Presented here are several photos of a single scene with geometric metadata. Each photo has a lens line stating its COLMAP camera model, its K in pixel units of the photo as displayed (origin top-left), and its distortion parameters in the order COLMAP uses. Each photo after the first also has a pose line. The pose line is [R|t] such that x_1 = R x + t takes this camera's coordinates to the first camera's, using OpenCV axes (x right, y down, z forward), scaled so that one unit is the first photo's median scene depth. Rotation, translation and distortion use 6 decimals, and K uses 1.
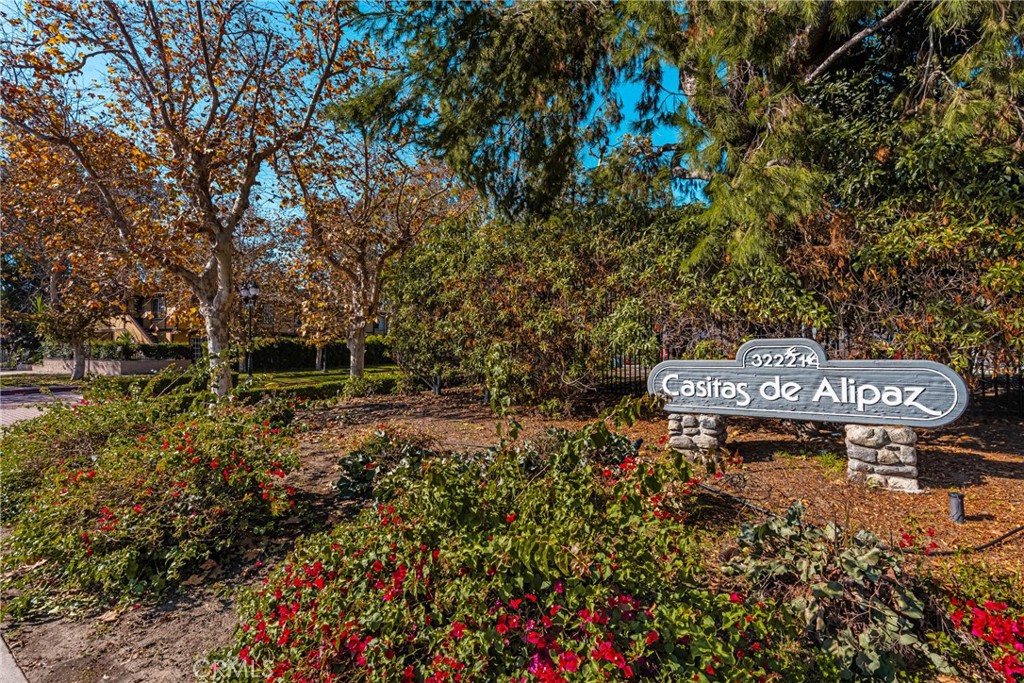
lens RADIAL K [[500.3, 0, 512.1], [0, 500.3, 340.4], [0, 0, 1]] dist [0.001064, 0.000173]
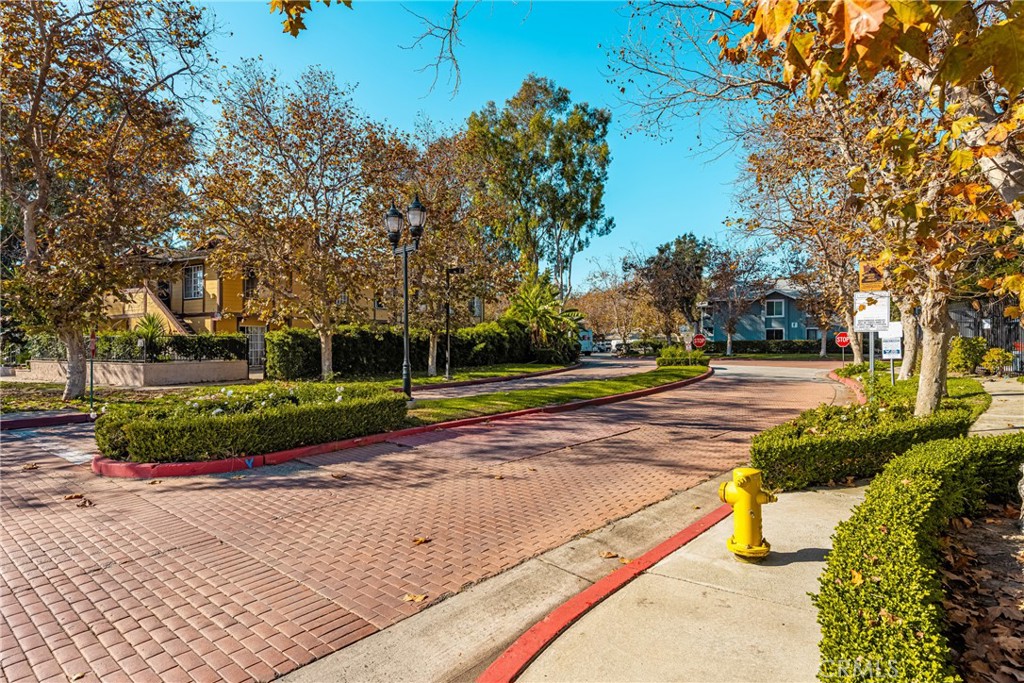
lens RADIAL K [[566.5, 0, 512.0], [0, 566.5, 341.9], [0, 0, 1]] dist [-0.006803, -0.000593]
pose [[0.997489, -0.004951, -0.070655, -0.261305], [0.005893, 0.999896, 0.013125, 0.008534], [0.070583, -0.013509, 0.997414, 0.317146]]
